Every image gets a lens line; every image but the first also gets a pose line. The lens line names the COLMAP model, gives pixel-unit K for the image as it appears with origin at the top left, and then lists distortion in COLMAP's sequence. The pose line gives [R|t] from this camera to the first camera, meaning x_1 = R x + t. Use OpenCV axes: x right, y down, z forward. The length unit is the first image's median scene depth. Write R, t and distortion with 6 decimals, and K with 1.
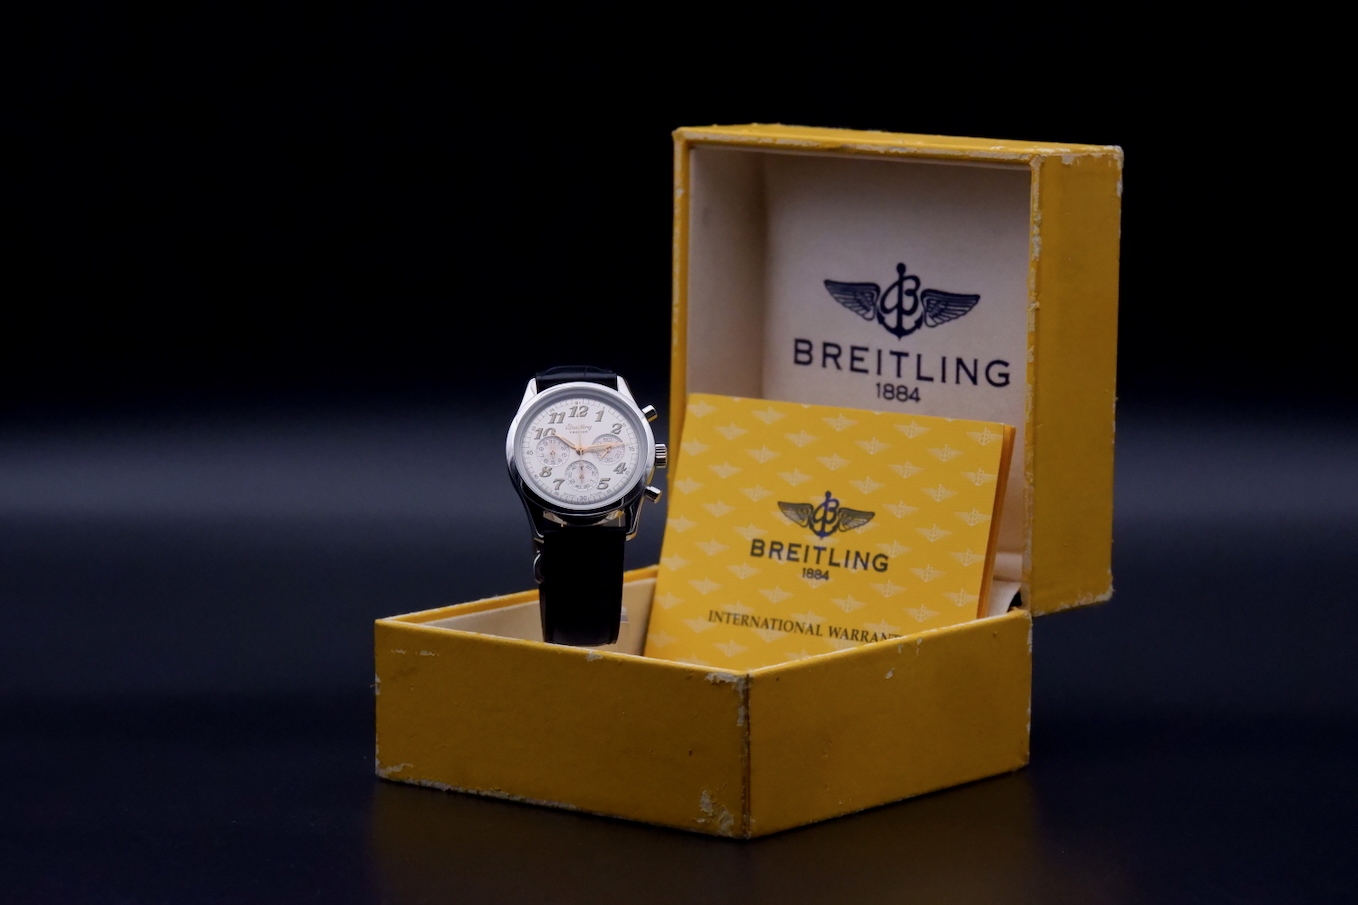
lens RADIAL K [[5038.3, 0, 678.9], [0, 5038.3, 452.5], [0, 0, 1]] dist [-0.046235, 0.000000]
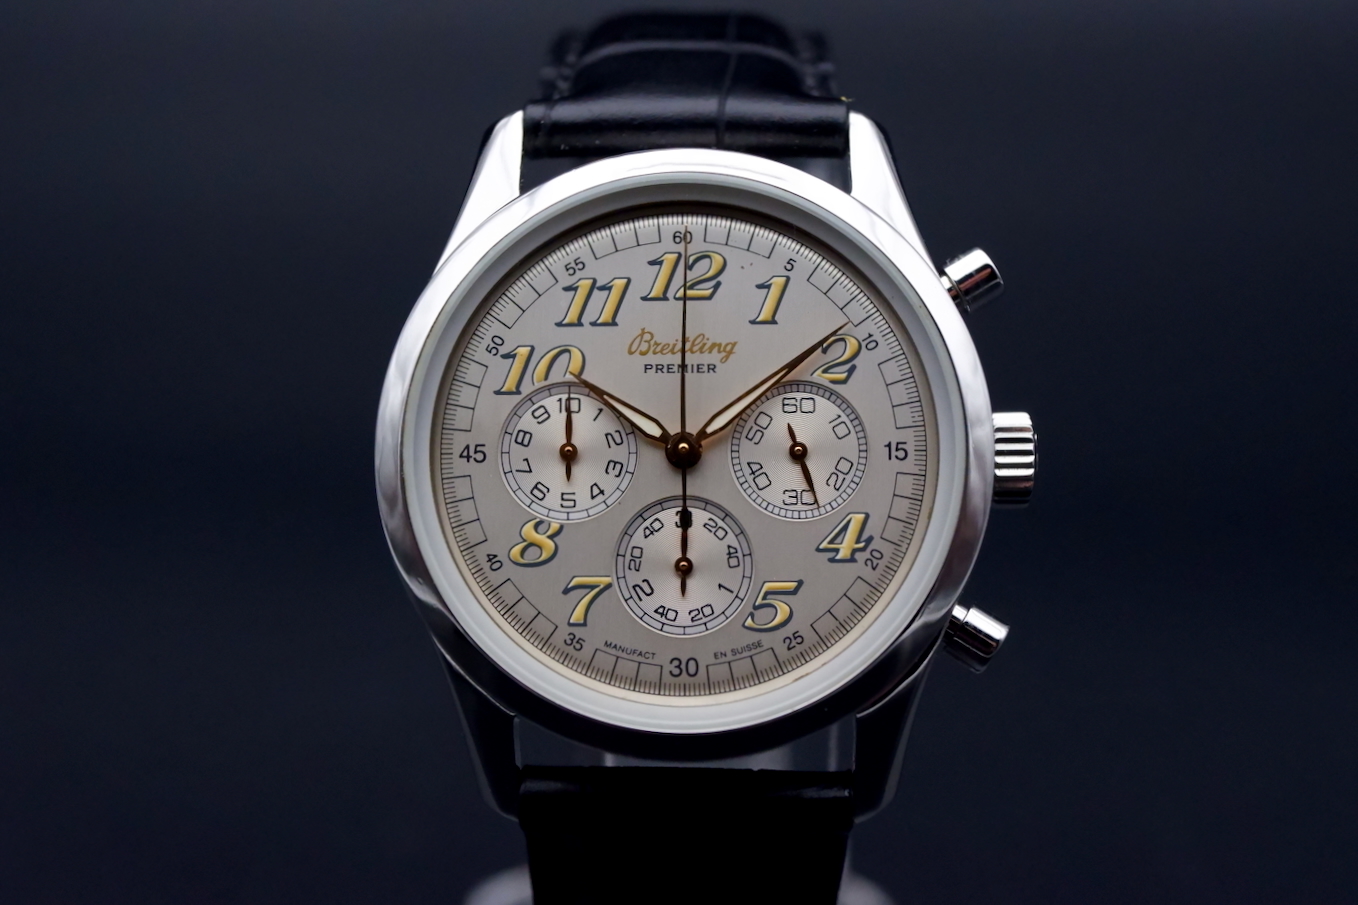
lens RADIAL K [[2207.9, 0, 678.7], [0, 2207.9, 453.8], [0, 0, 1]] dist [-0.003571, 0.000000]
pose [[0.997129, 0.050990, -0.055975, -0.013835], [-0.032783, 0.957108, 0.287872, -0.030616], [0.068253, -0.285210, 0.956032, 0.896744]]
